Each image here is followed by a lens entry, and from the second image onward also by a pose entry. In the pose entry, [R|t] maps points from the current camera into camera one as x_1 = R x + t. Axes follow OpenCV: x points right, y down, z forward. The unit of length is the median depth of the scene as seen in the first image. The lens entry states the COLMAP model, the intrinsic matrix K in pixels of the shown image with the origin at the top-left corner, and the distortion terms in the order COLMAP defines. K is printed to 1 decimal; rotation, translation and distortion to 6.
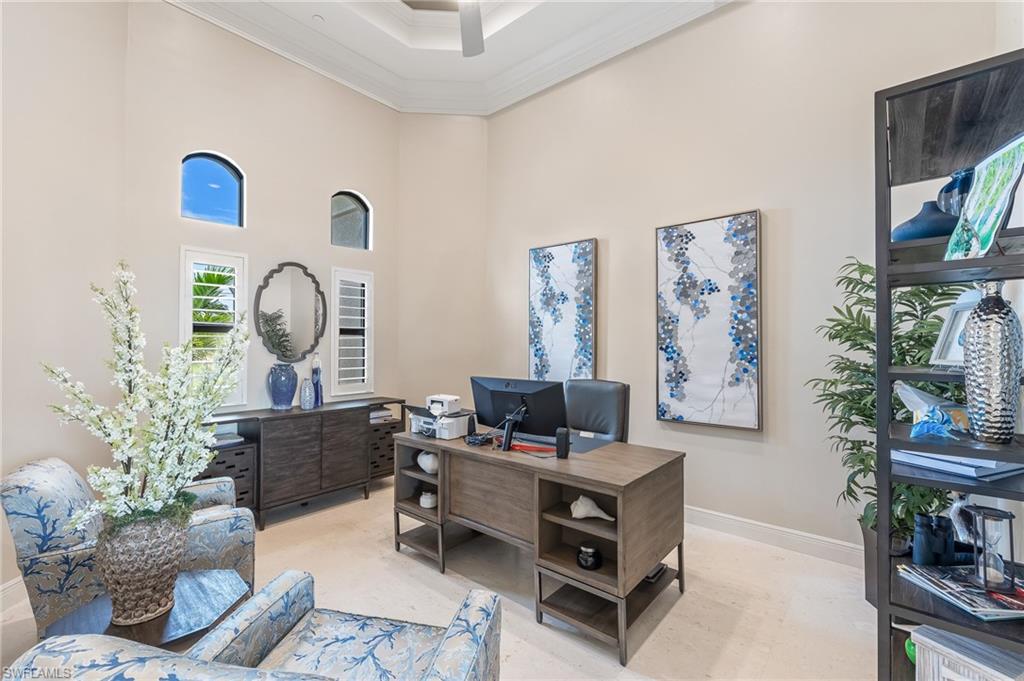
lens RADIAL K [[436.9, 0, 512.5], [0, 436.9, 340.9], [0, 0, 1]] dist [0.000117, 0.000117]
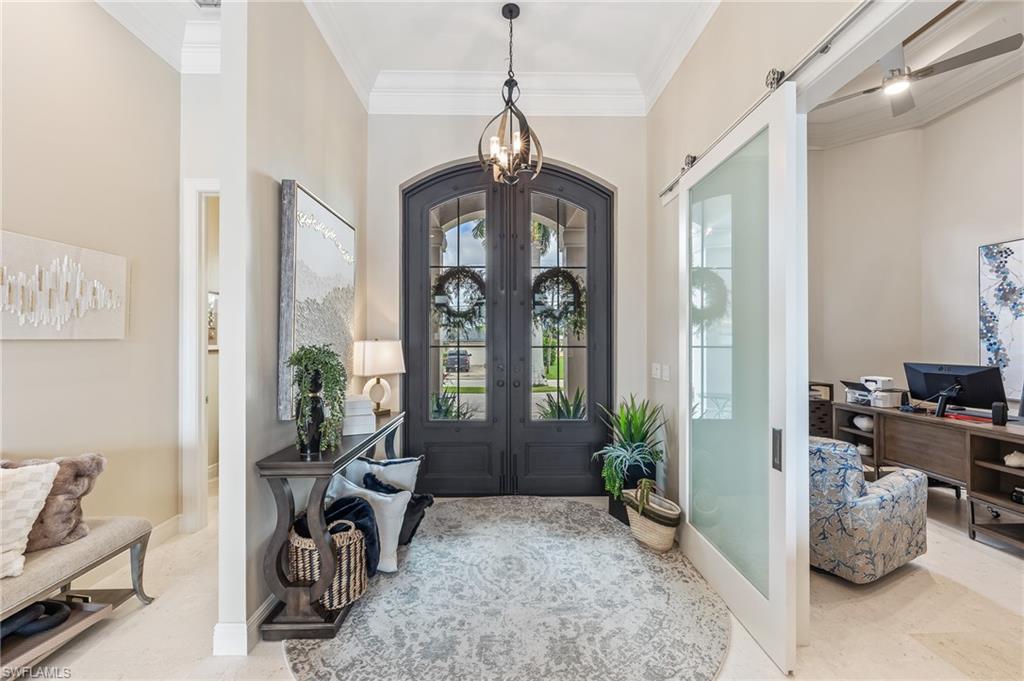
lens RADIAL K [[436.9, 0, 508.4], [0, 436.9, 339.1], [0, 0, 1]] dist [0.000117, 0.000117]
pose [[0.673950, -0.008124, -0.738732, 0.077858], [0.009174, 0.999954, -0.002628, 0.001431], [0.738720, -0.005006, 0.673994, -0.798111]]
